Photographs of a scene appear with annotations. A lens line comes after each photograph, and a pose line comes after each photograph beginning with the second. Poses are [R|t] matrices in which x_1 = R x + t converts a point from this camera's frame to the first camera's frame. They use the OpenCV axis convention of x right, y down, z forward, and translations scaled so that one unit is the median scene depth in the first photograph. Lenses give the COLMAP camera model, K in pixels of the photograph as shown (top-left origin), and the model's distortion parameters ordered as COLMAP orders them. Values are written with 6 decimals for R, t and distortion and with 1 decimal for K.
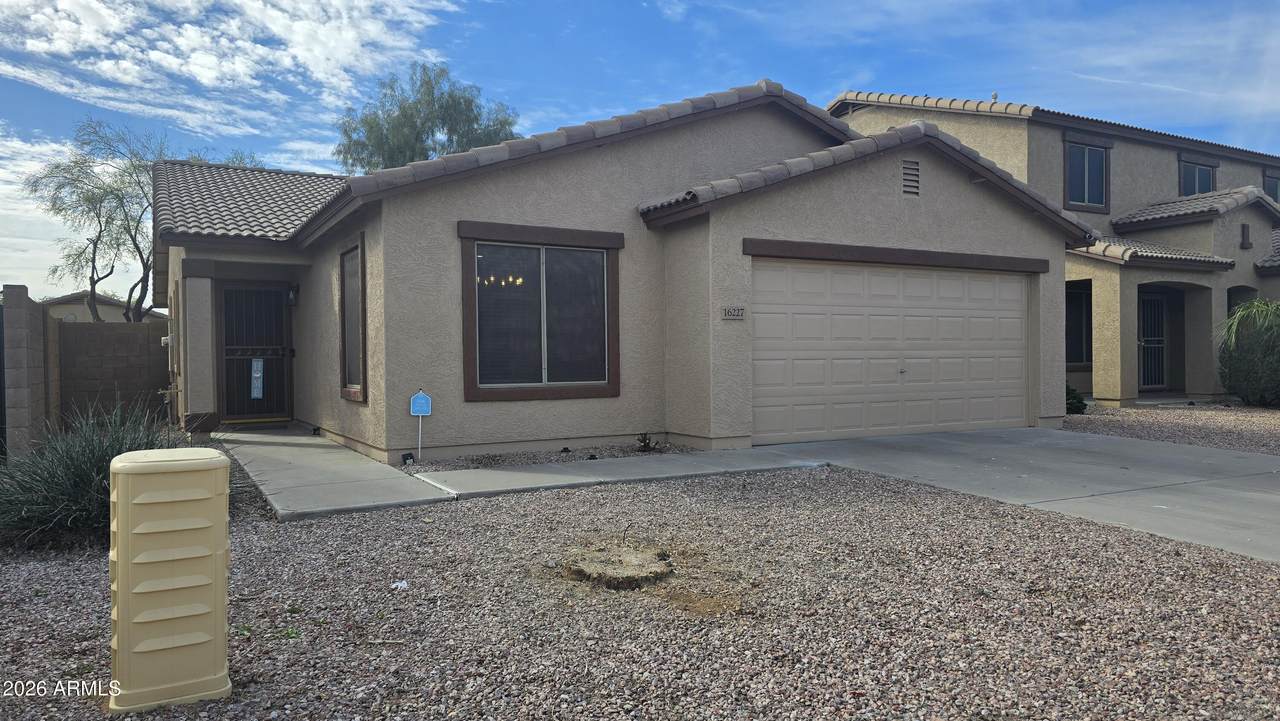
lens RADIAL K [[871.2, 0, 634.2], [0, 871.2, 361.1], [0, 0, 1]] dist [0.031501, -0.004282]
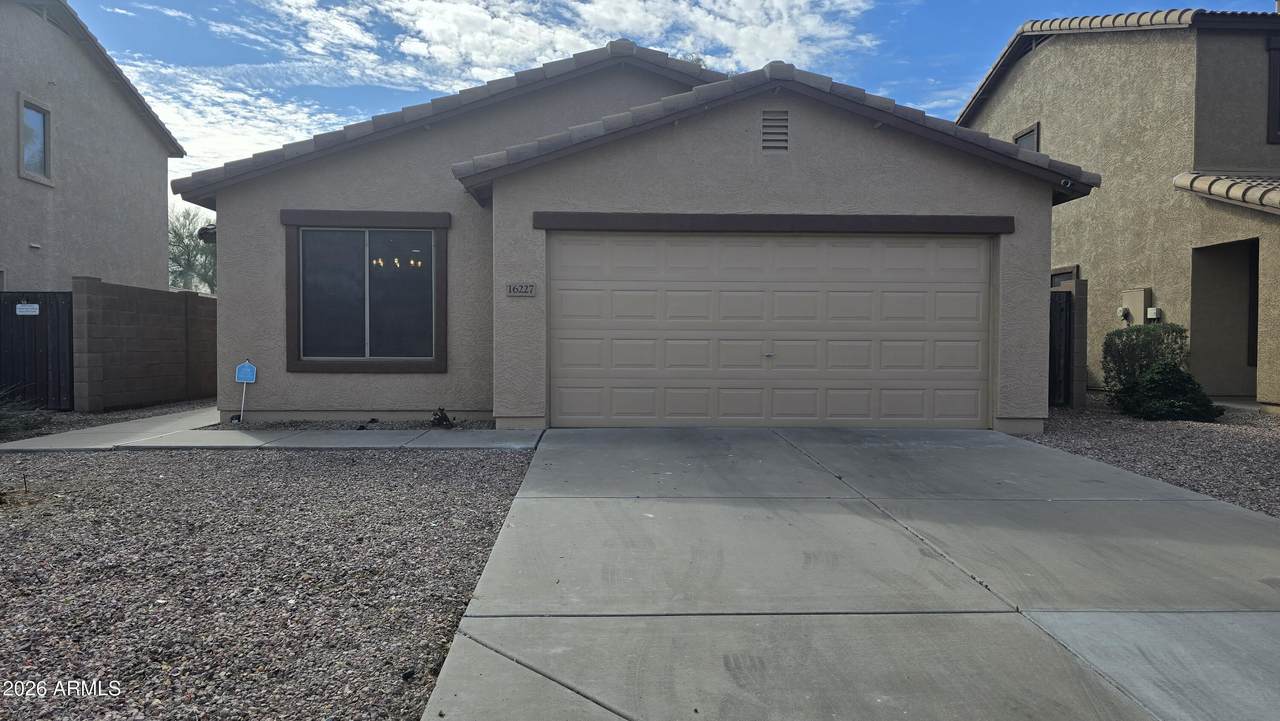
lens RADIAL K [[871.2, 0, 634.2], [0, 871.2, 361.1], [0, 0, 1]] dist [0.031501, -0.004282]
pose [[0.889093, 0.021944, -0.457200, 0.615833], [-0.015427, 0.999719, 0.017982, 0.004739], [0.457466, -0.008934, 0.889182, 0.175543]]
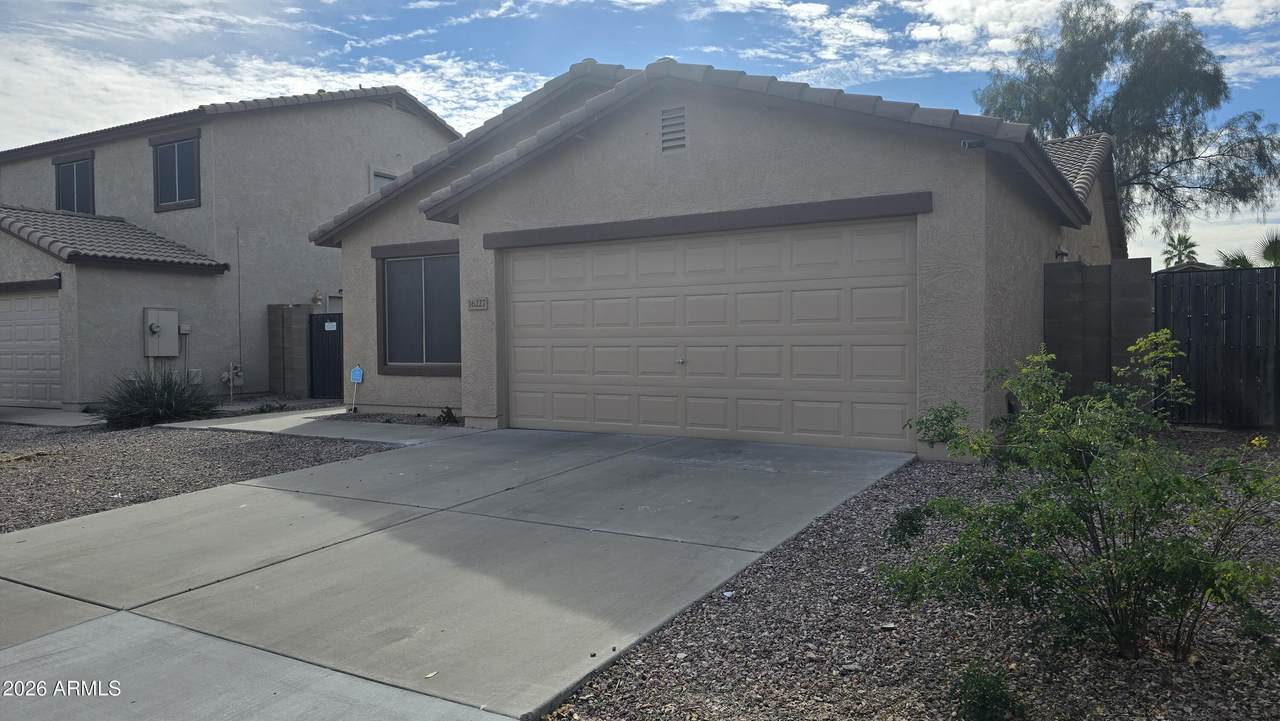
lens RADIAL K [[871.2, 0, 634.2], [0, 871.2, 361.1], [0, 0, 1]] dist [0.031501, -0.004282]
pose [[0.479779, 0.025710, -0.877012, 1.072994], [0.001538, 0.999544, 0.030144, -0.014758], [0.877388, -0.015812, 0.479521, 0.589088]]
